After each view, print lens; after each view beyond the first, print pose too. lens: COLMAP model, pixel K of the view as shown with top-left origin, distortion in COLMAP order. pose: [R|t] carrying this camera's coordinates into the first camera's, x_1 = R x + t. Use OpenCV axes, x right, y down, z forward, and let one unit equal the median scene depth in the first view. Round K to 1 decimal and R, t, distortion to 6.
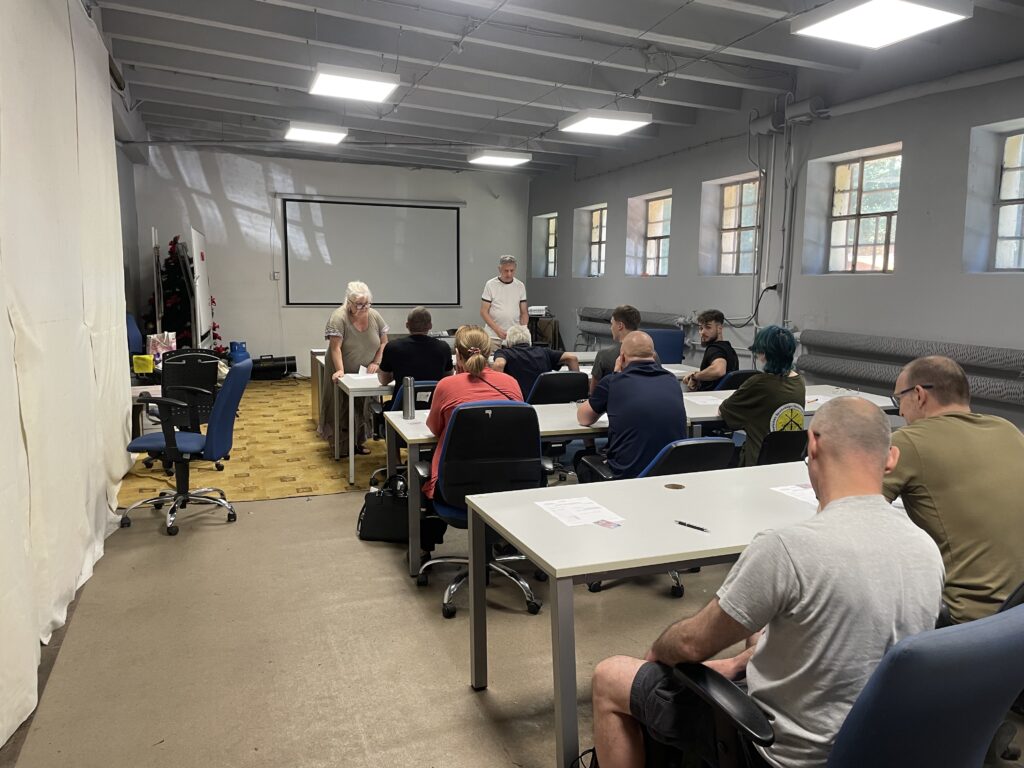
lens RADIAL K [[760.6, 0, 512.0], [0, 760.6, 384.0], [0, 0, 1]] dist [0.086372, -0.108134]
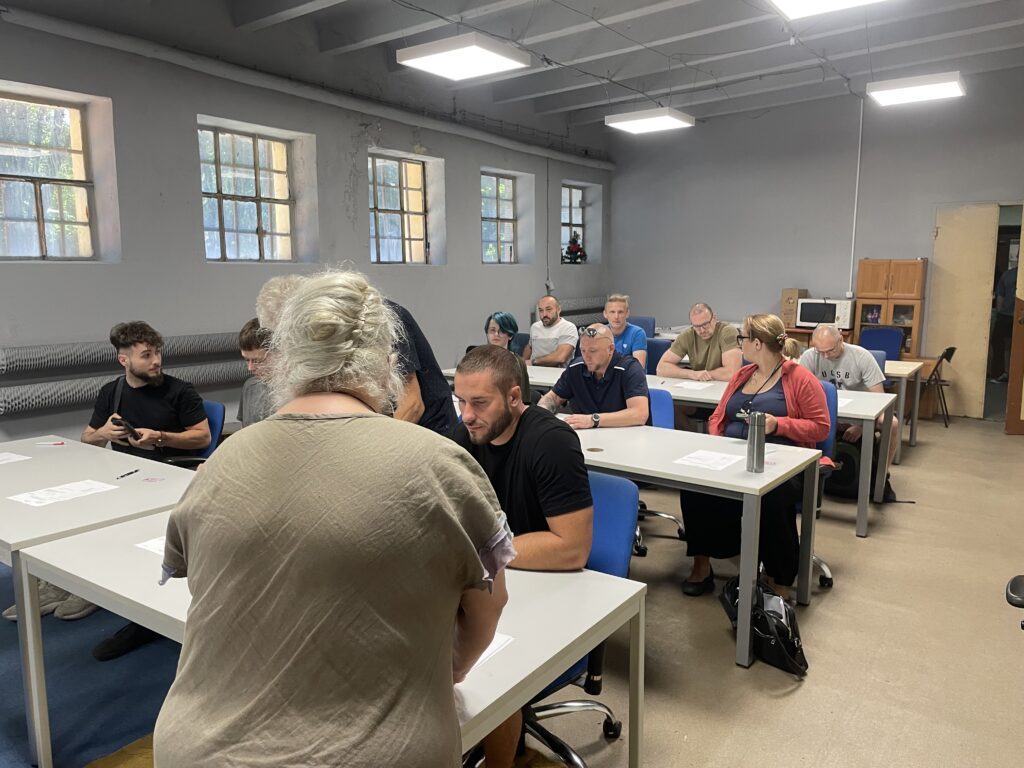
lens RADIAL K [[760.6, 0, 512.0], [0, 760.6, 384.0], [0, 0, 1]] dist [0.086372, -0.108134]
pose [[-0.545367, -0.118602, 0.829764, -0.614304], [0.116441, 0.969620, 0.215124, -0.206761], [-0.830070, 0.213940, -0.514988, 1.573888]]
